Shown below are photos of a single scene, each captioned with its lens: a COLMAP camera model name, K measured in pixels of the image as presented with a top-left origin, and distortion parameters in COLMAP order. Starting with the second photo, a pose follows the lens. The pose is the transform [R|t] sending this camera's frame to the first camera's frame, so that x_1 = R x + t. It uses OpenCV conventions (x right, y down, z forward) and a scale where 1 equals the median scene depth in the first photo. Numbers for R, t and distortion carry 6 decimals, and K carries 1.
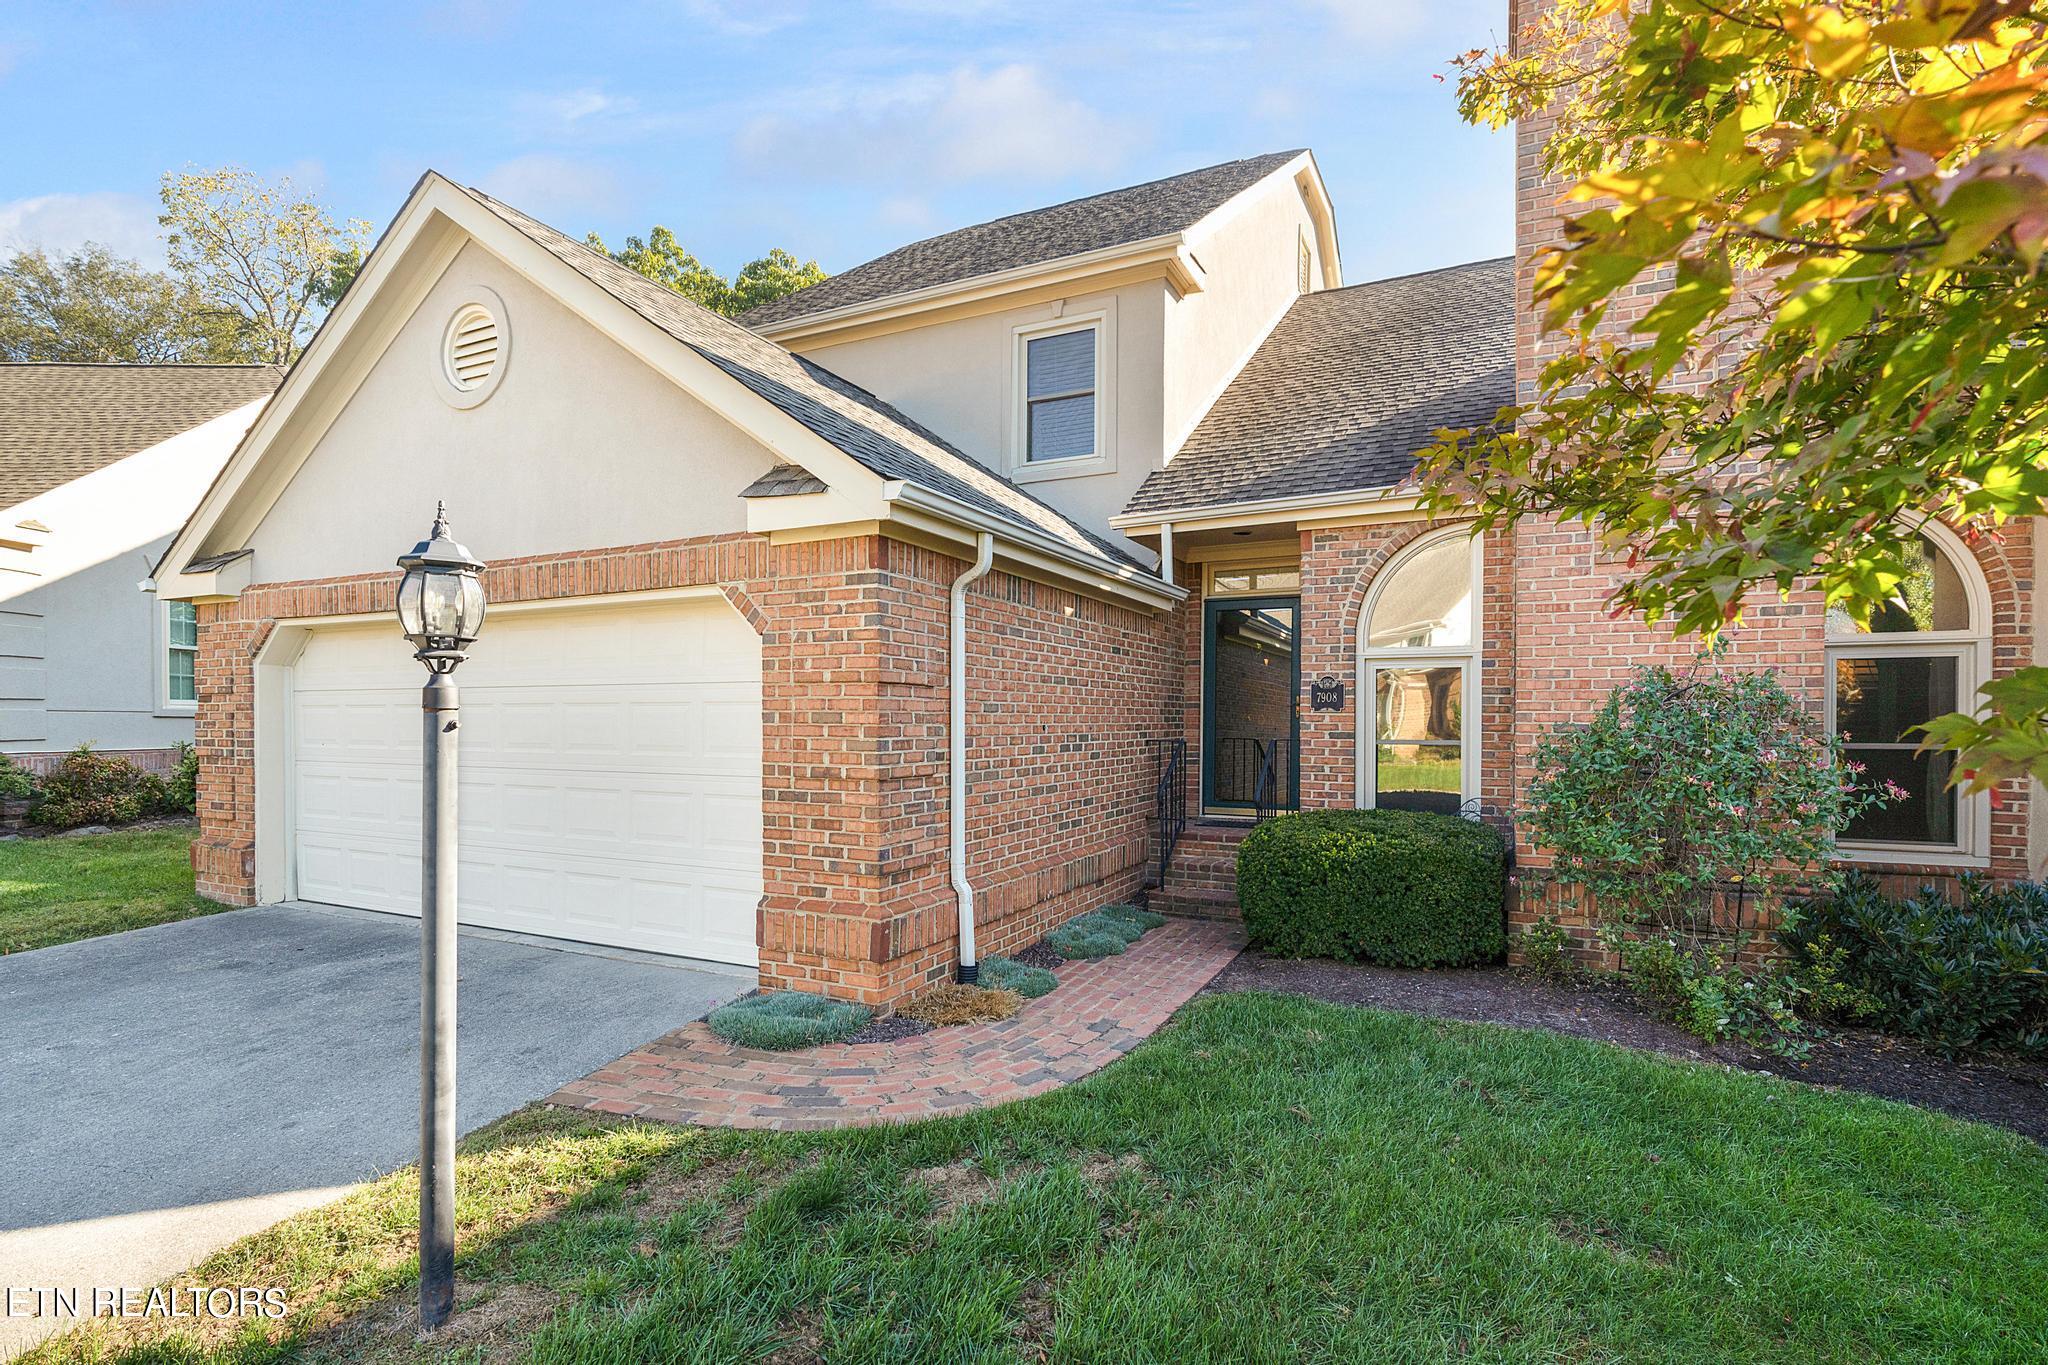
lens RADIAL K [[963.5, 0, 1028.8], [0, 963.5, 713.7], [0, 0, 1]] dist [0.000048, 0.000131]
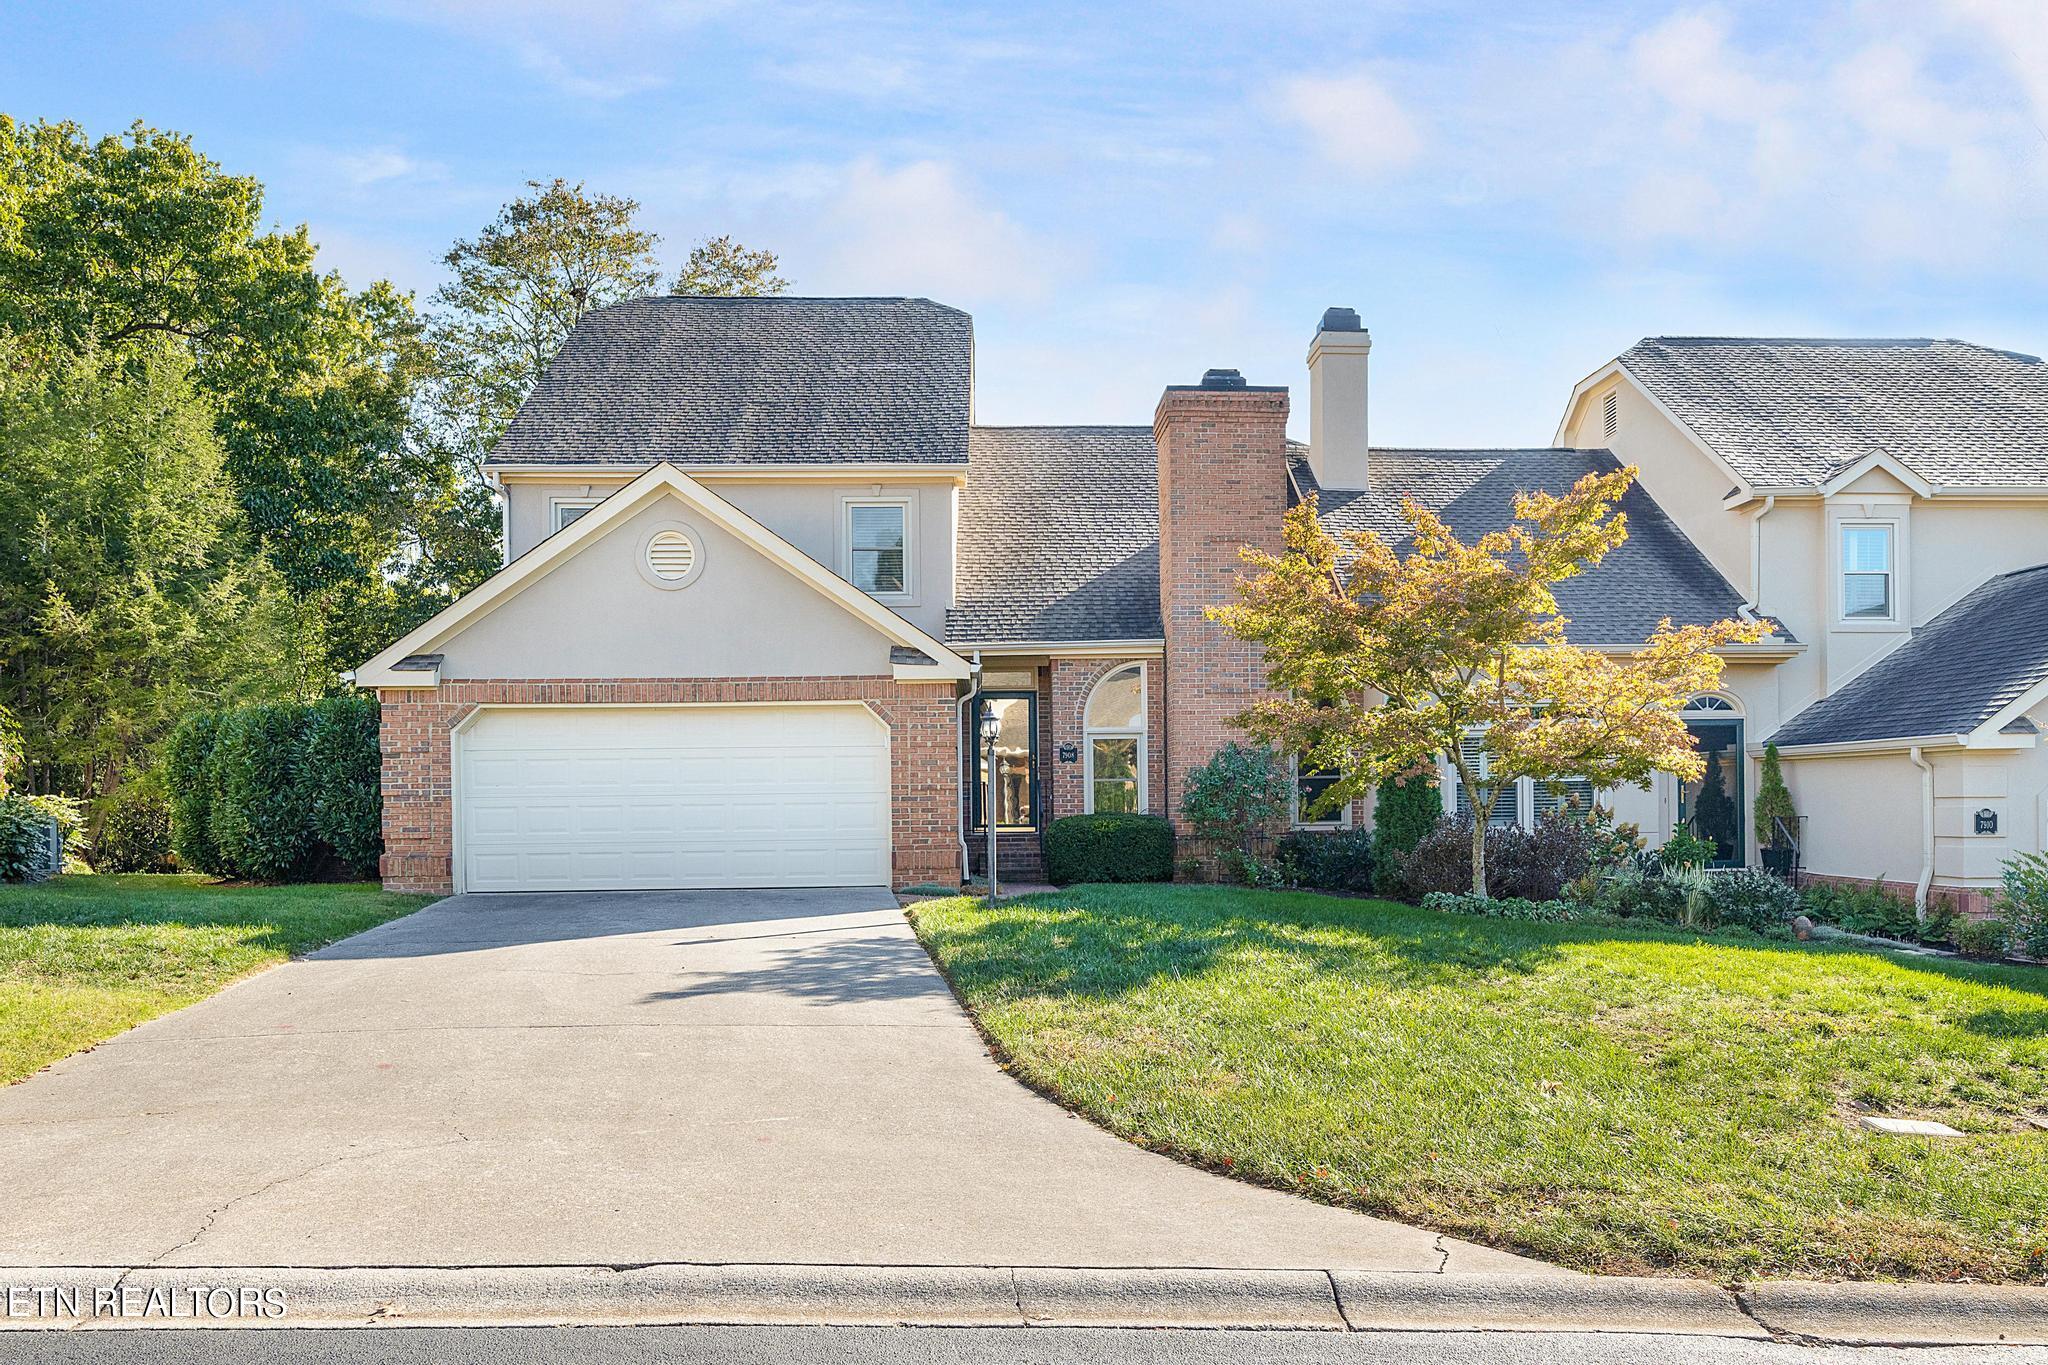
lens RADIAL K [[1401.4, 0, 1020.2], [0, 1401.4, 688.1], [0, 0, 1]] dist [-0.001498, -0.000288]
pose [[0.891450, 0.021881, 0.452590, -1.424918], [0.010169, 0.997616, -0.068262, 0.053131], [-0.453005, 0.065454, 0.889102, -1.906872]]
